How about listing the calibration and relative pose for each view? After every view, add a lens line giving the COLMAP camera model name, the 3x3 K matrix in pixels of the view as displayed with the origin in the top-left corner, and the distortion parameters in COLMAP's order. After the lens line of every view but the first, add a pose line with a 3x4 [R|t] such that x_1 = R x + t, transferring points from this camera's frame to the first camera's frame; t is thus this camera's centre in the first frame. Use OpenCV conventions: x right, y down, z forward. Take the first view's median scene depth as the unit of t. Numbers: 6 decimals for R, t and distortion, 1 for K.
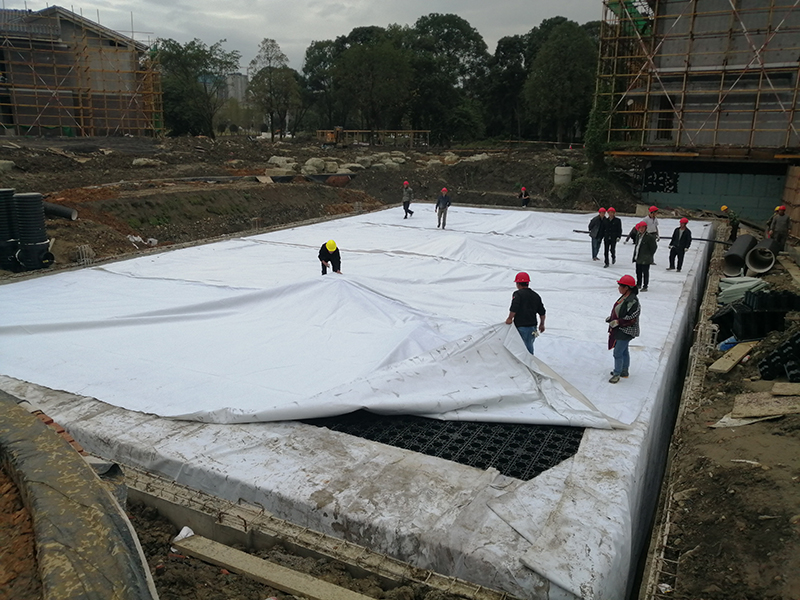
lens RADIAL K [[629.3, 0, 397.2], [0, 629.3, 296.5], [0, 0, 1]] dist [0.014446, -0.021789]
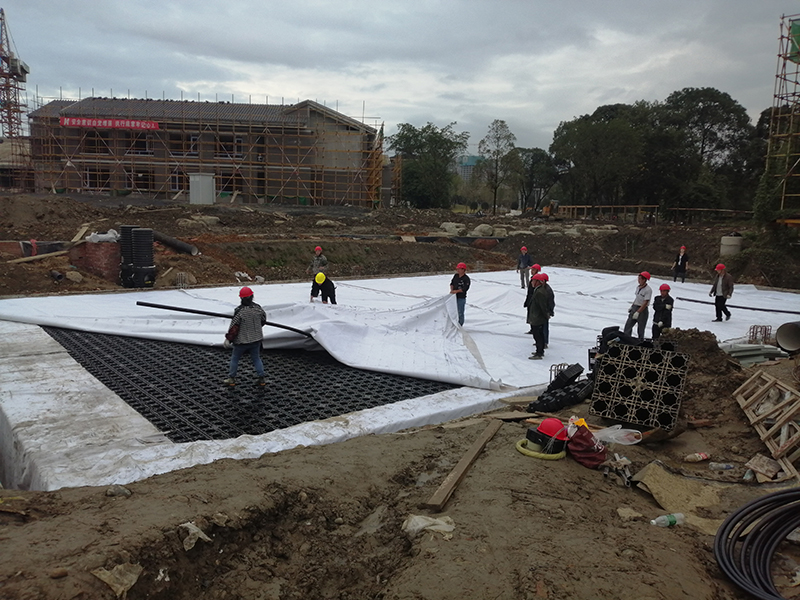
lens RADIAL K [[629.3, 0, 397.4], [0, 629.3, 299.0], [0, 0, 1]] dist [0.014446, -0.021789]
pose [[0.917409, 0.067106, -0.392246, 0.115665], [-0.112749, 0.989121, -0.094485, 0.011788], [0.381638, 0.130907, 0.914995, 0.010780]]
